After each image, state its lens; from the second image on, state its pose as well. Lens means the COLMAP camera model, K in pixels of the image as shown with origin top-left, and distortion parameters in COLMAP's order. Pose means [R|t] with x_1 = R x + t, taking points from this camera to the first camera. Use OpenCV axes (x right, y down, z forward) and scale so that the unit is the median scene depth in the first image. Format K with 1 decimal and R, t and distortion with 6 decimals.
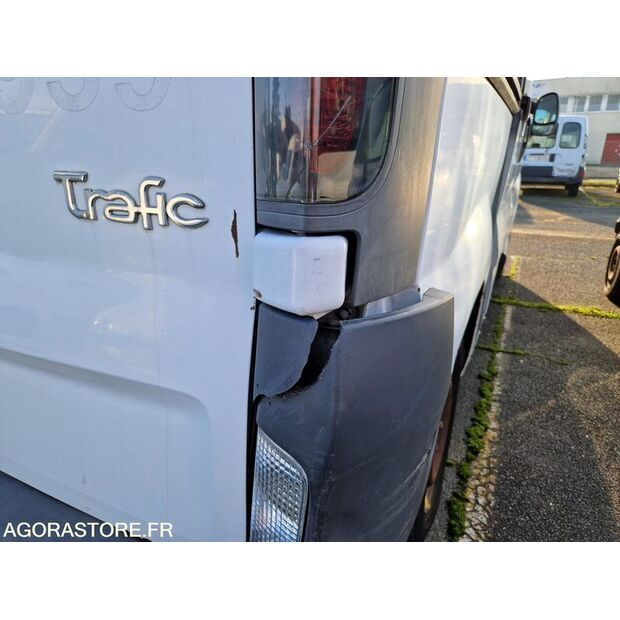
lens RADIAL K [[425.8, 0, 310.0], [0, 425.8, 310.0], [0, 0, 1]] dist [0.086781, -0.073857]
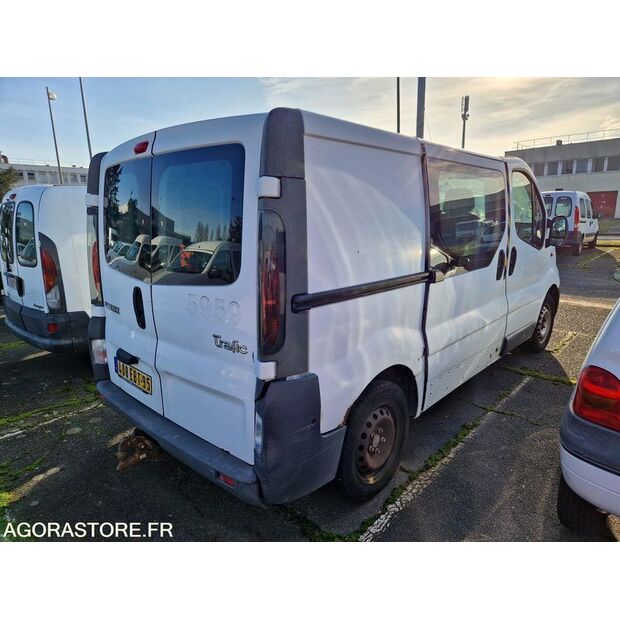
lens RADIAL K [[425.8, 0, 310.0], [0, 425.8, 310.0], [0, 0, 1]] dist [0.086781, -0.073857]
pose [[0.955886, 0.027165, -0.292478, 1.210110], [-0.058891, 0.993221, -0.100221, -0.210061], [0.287772, 0.113024, 0.951006, -2.145851]]
